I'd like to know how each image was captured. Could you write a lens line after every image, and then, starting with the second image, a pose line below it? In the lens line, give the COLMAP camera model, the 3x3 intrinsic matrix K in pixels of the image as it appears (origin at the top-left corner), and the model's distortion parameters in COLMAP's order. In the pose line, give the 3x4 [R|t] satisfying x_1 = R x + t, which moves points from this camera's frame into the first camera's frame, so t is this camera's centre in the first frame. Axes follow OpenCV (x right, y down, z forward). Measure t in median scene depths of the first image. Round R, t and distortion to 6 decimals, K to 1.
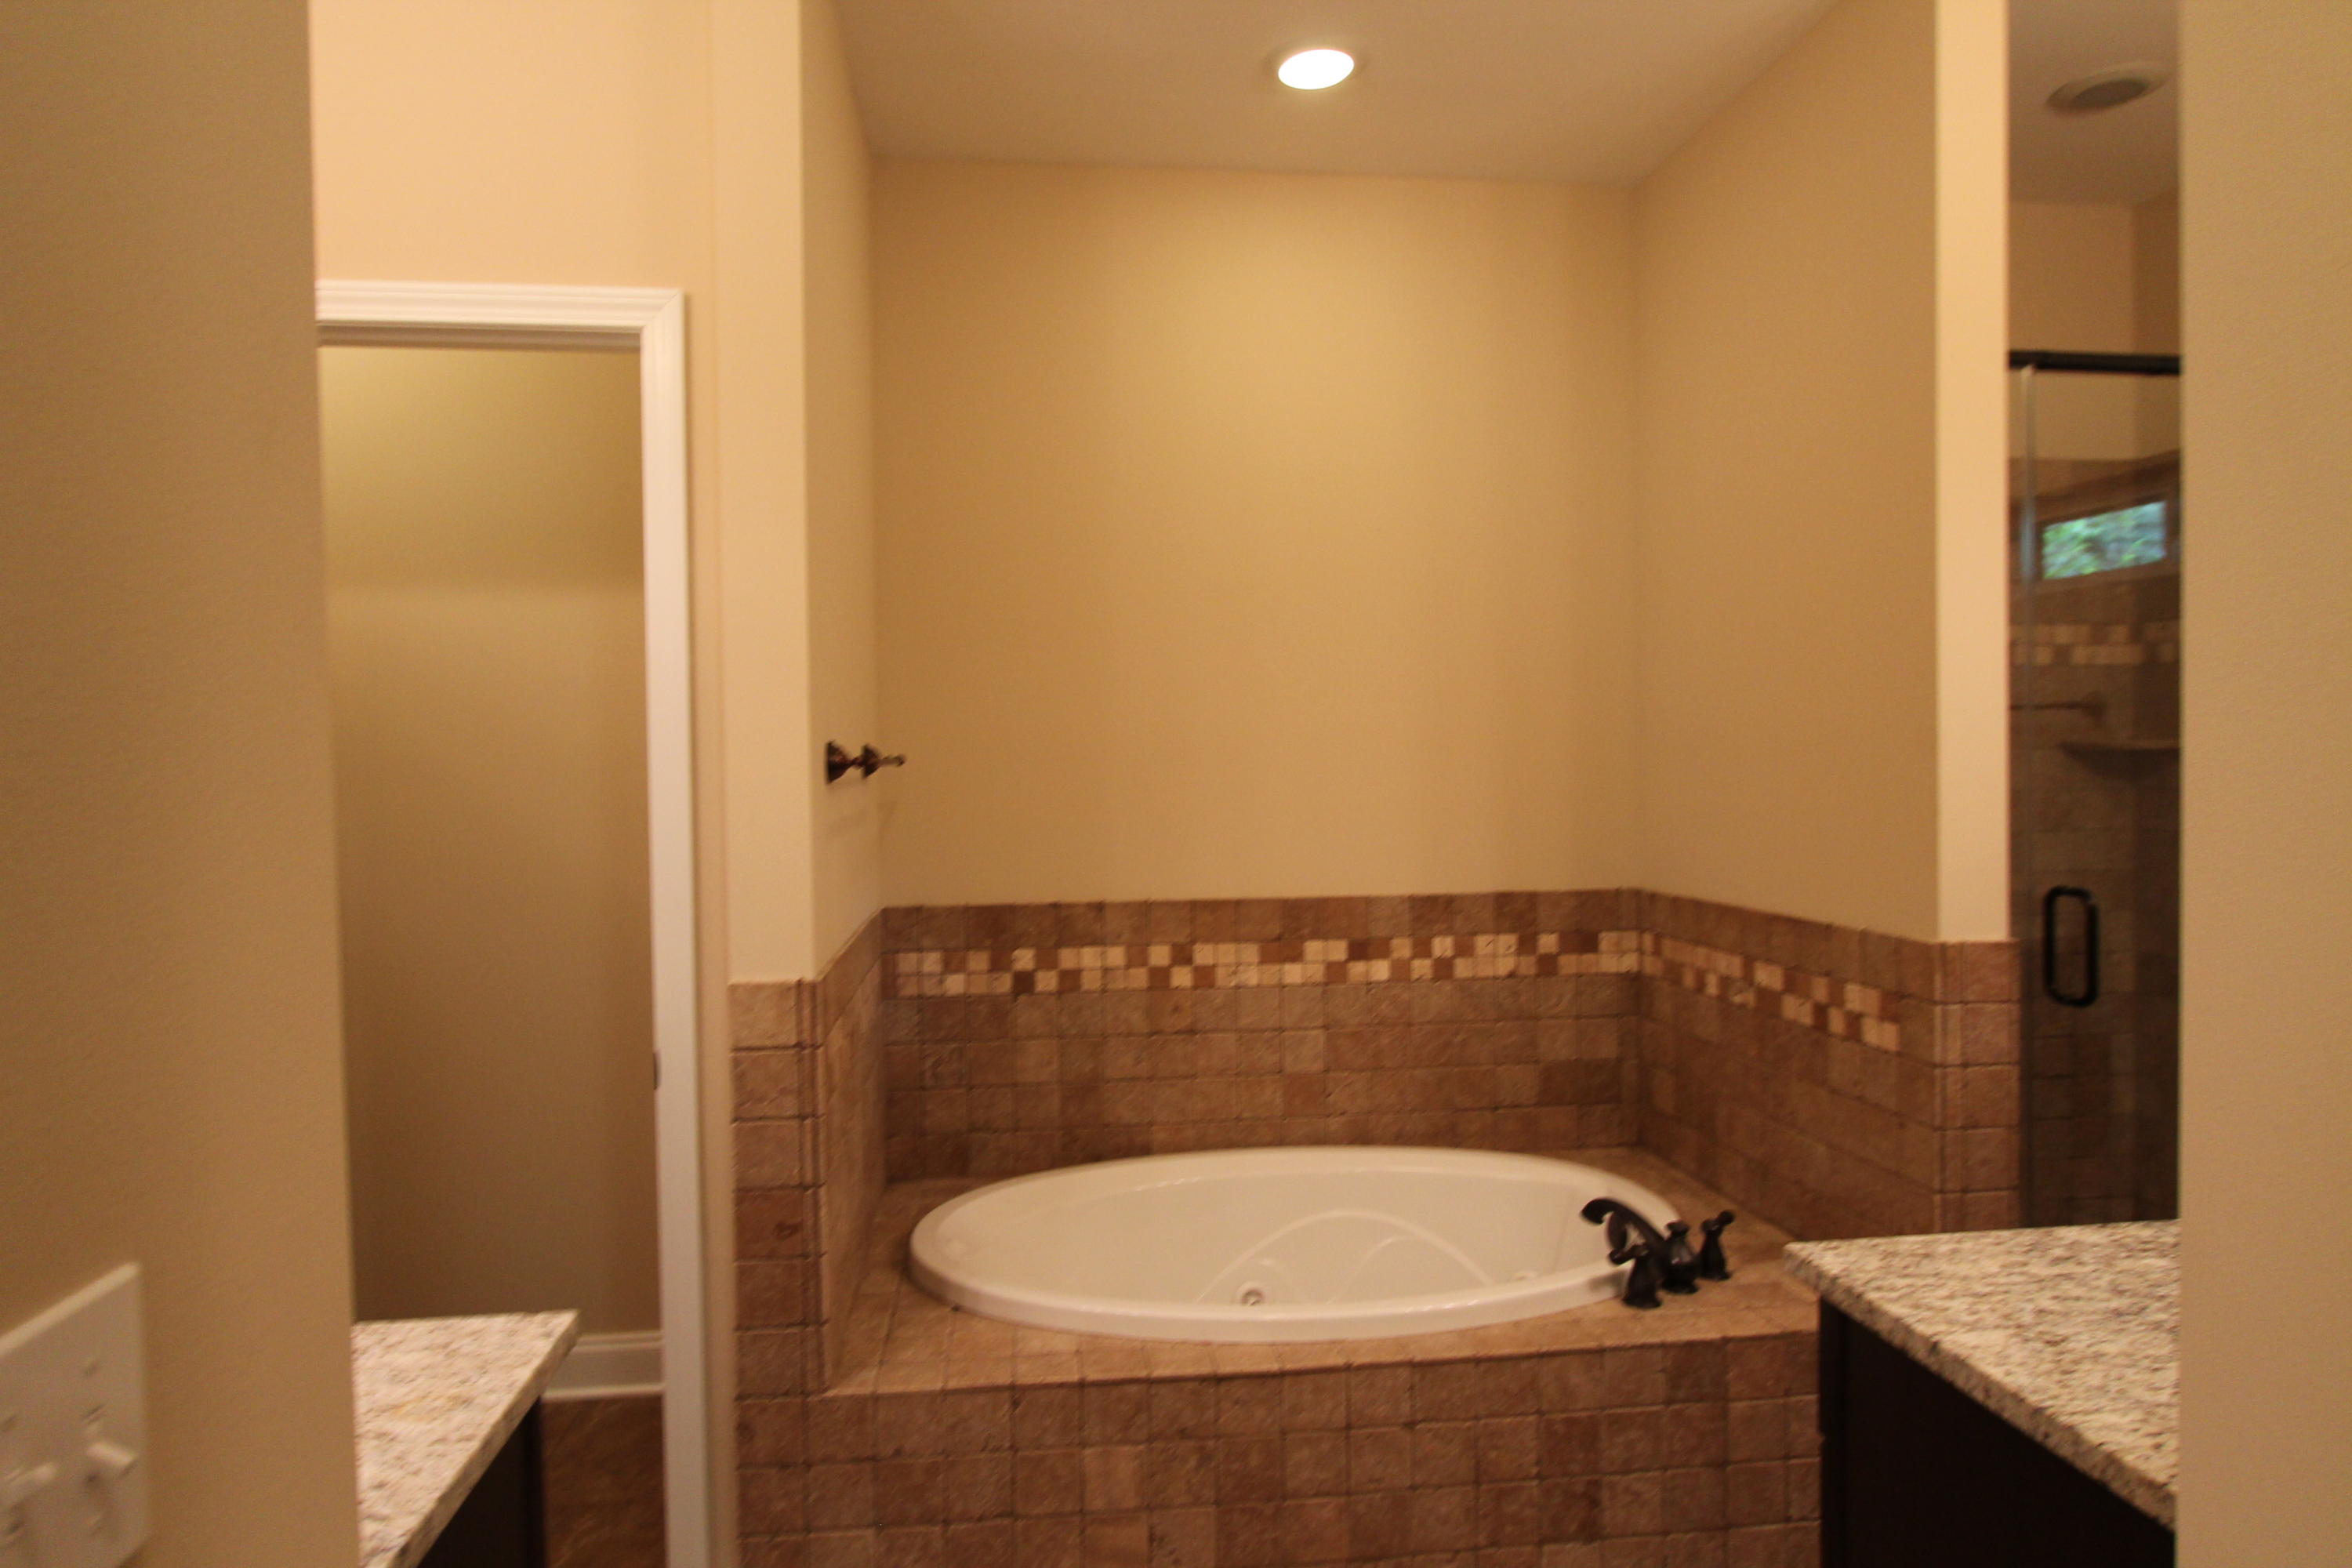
lens RADIAL K [[1408.2, 0, 1180.8], [0, 1408.2, 793.7], [0, 0, 1]] dist [-0.010934, 0.000001]
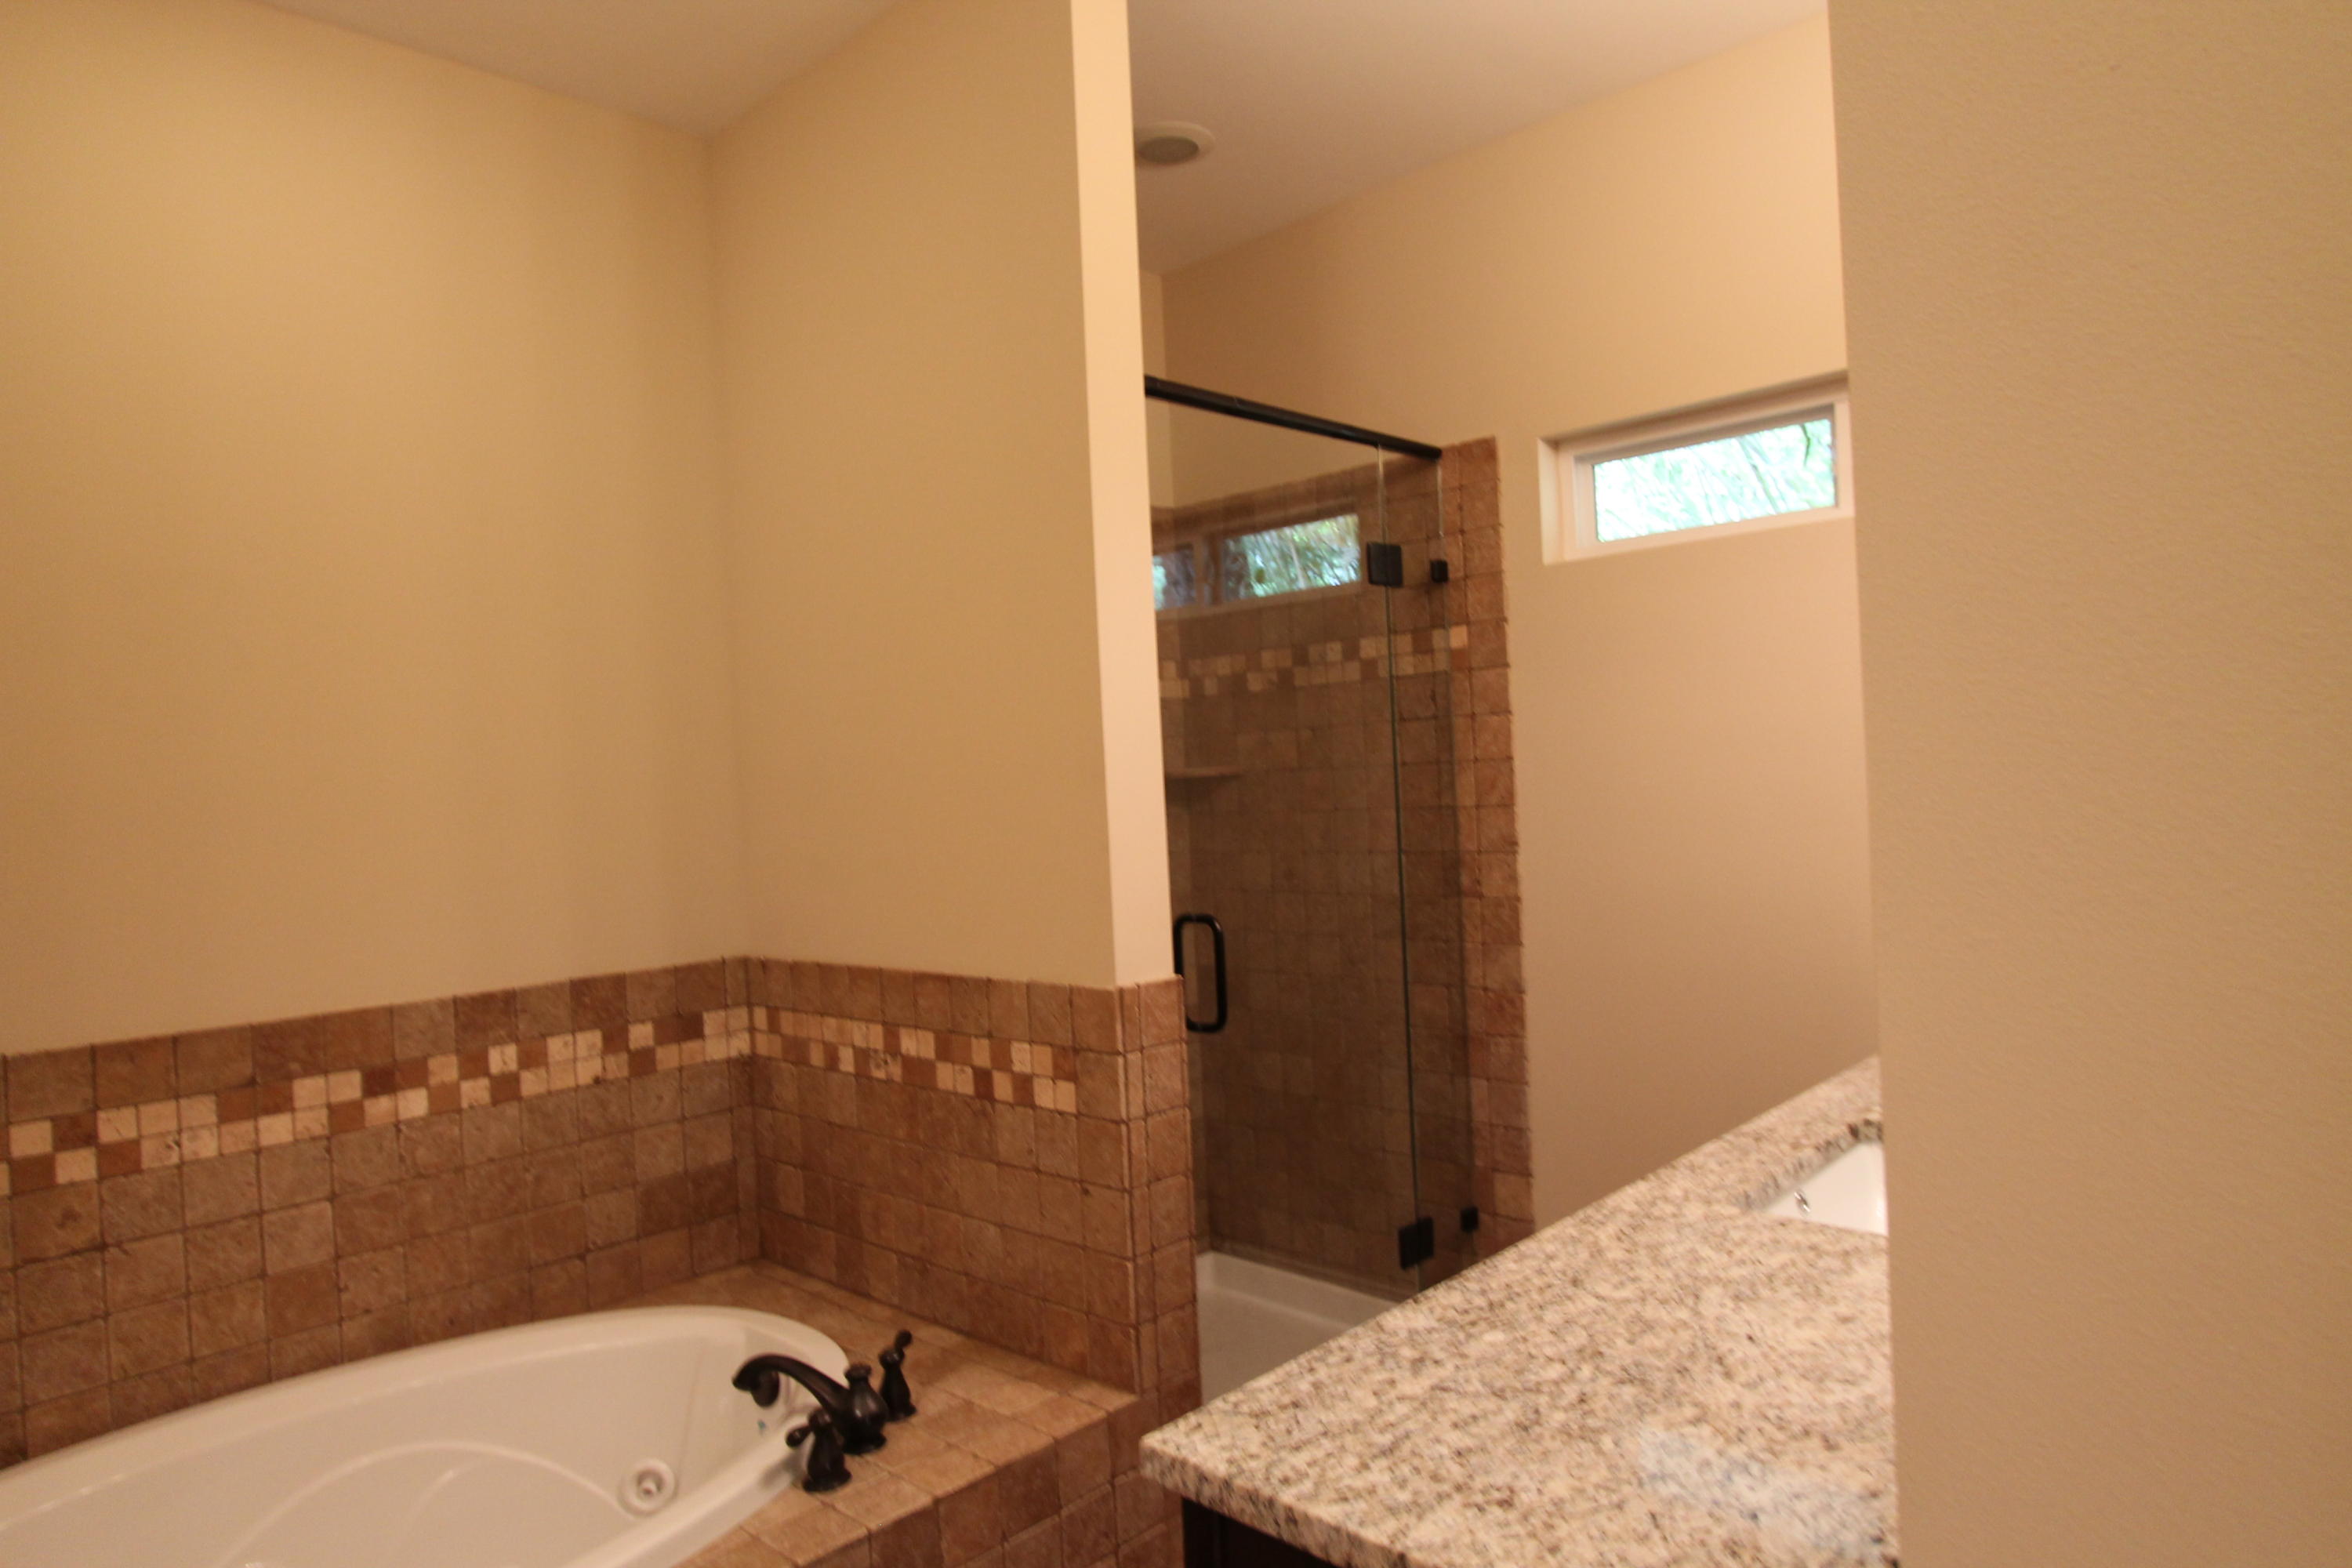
lens RADIAL K [[1408.2, 0, 1180.8], [0, 1408.2, 793.7], [0, 0, 1]] dist [-0.010934, 0.000001]
pose [[0.776656, -0.031669, 0.629129, -0.003904], [0.054507, 0.998368, -0.017034, -0.002612], [-0.627562, 0.047521, 0.777115, 0.188642]]
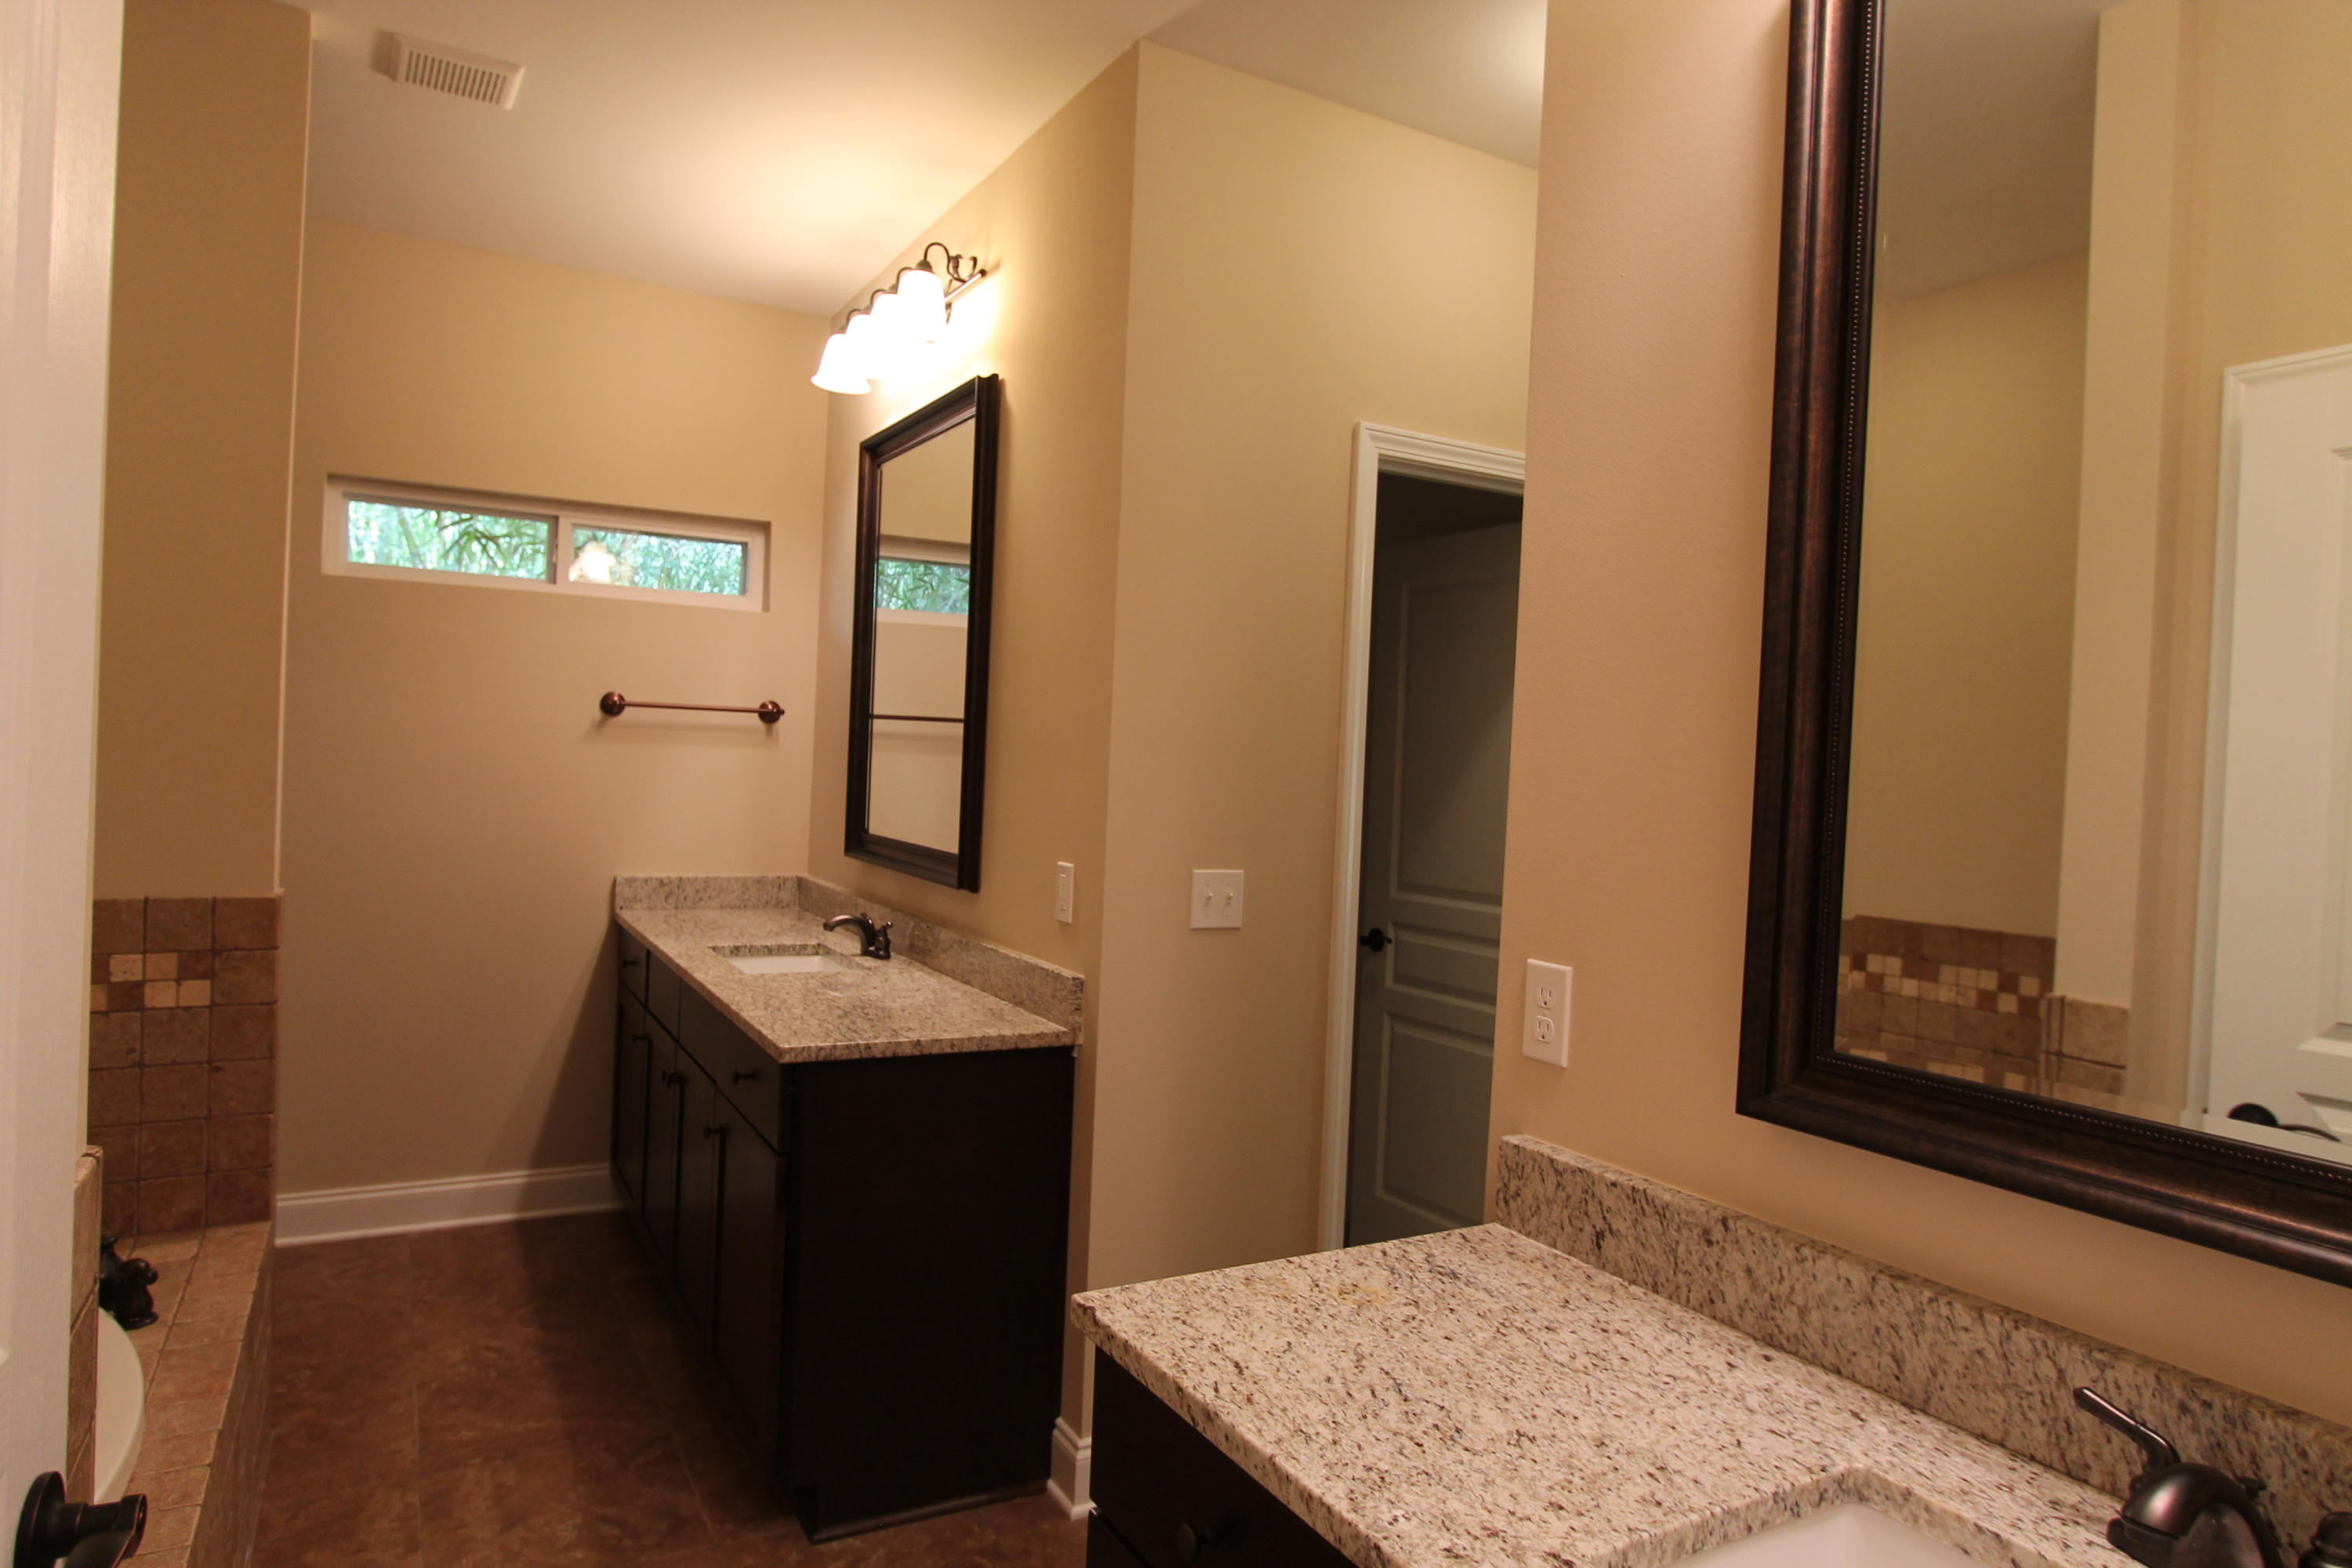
lens RADIAL K [[1408.2, 0, 1180.8], [0, 1408.2, 793.7], [0, 0, 1]] dist [-0.010934, 0.000001]
pose [[-0.388280, -0.022692, 0.921262, -0.612860], [-0.016937, 0.999704, 0.017486, -0.007936], [-0.921386, -0.008814, -0.388550, 0.580492]]
